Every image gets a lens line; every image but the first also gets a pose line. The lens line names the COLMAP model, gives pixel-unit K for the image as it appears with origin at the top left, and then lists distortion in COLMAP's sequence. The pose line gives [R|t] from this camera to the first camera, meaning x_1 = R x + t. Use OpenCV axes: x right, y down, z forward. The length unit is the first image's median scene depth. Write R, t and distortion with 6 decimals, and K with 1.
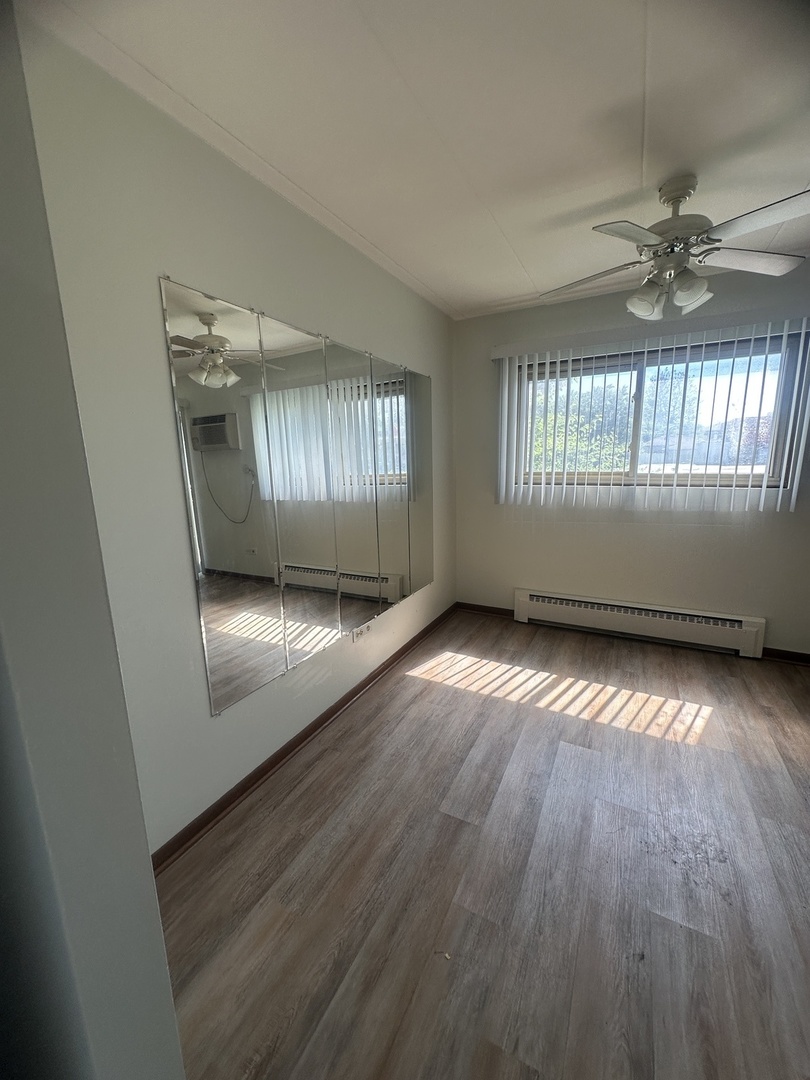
lens RADIAL K [[427.5, 0, 403.9], [0, 427.5, 537.4], [0, 0, 1]] dist [-0.002031, -0.000597]
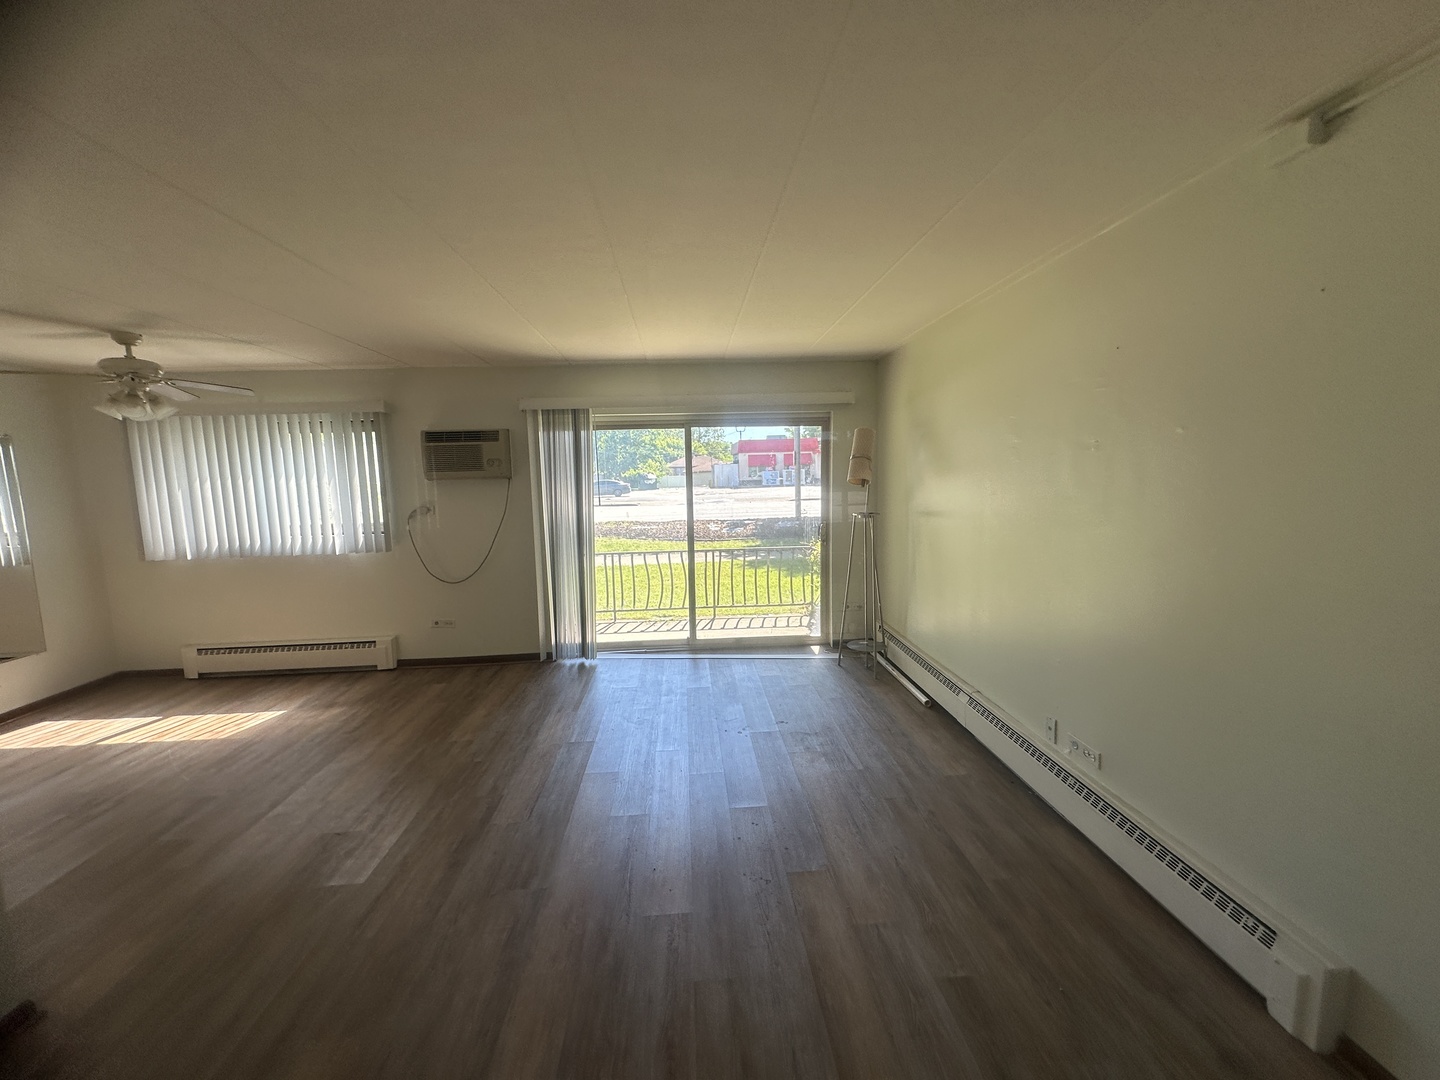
lens RADIAL K [[570.0, 0, 720.0], [0, 570.0, 540.0], [0, 0, 1]] dist [-0.002031, -0.000597]
pose [[0.849255, -0.063655, 0.524132, 0.808129], [0.105064, 0.993227, -0.049610, 0.092163], [-0.517424, 0.097199, 0.850191, -0.977383]]
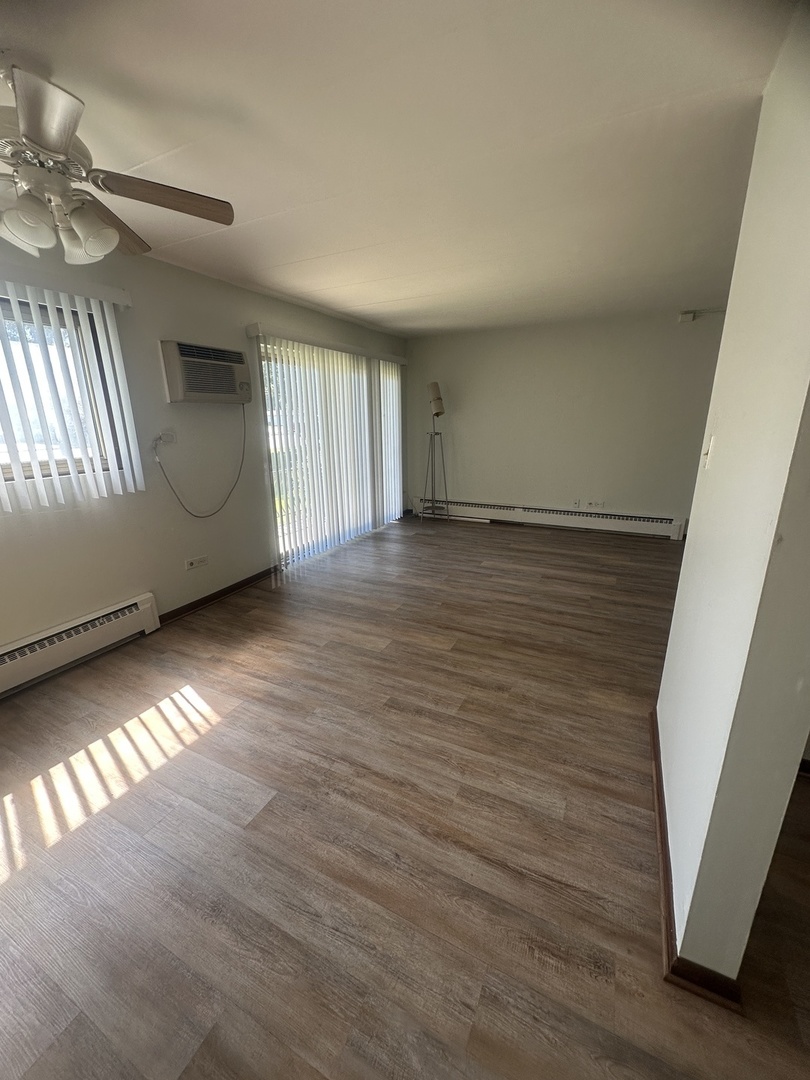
lens RADIAL K [[427.5, 0, 403.9], [0, 427.5, 537.4], [0, 0, 1]] dist [-0.002031, -0.000597]
pose [[-0.020979, -0.249370, 0.968181, -0.171176], [0.198194, 0.948138, 0.248502, -0.080280], [-0.979938, 0.197101, 0.029532, 0.321295]]
